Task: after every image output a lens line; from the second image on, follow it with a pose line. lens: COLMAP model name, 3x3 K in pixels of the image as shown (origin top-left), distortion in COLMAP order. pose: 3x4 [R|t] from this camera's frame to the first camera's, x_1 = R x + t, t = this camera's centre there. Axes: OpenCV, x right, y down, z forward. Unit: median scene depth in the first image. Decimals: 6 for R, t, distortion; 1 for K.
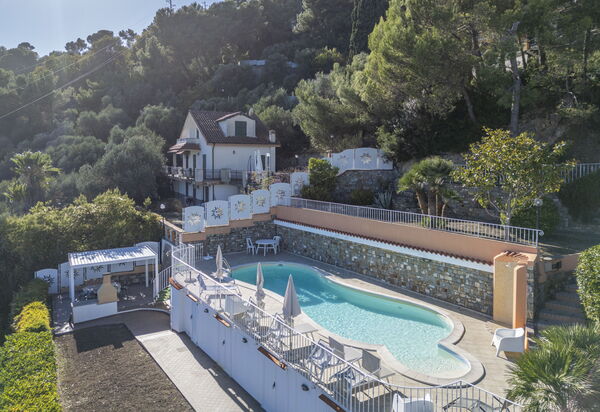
lens RADIAL K [[427.5, 0, 307.9], [0, 427.5, 206.1], [0, 0, 1]] dist [0.024252, -0.000281]
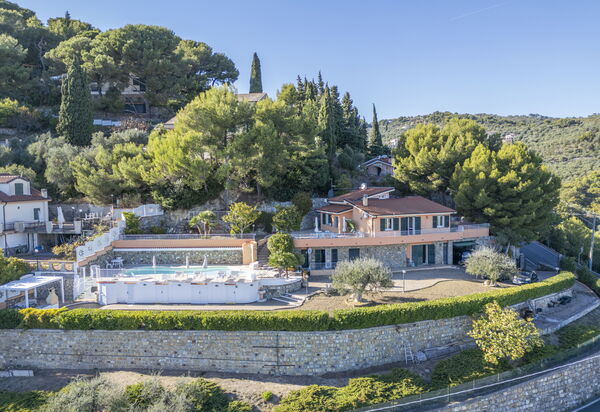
lens RADIAL K [[427.5, 0, 307.9], [0, 427.5, 206.1], [0, 0, 1]] dist [0.024252, -0.000281]
pose [[0.652443, -0.066431, 0.754920, -0.765551], [0.102086, 0.994775, -0.000690, -0.051742], [-0.750930, 0.077517, 0.655816, -0.679613]]
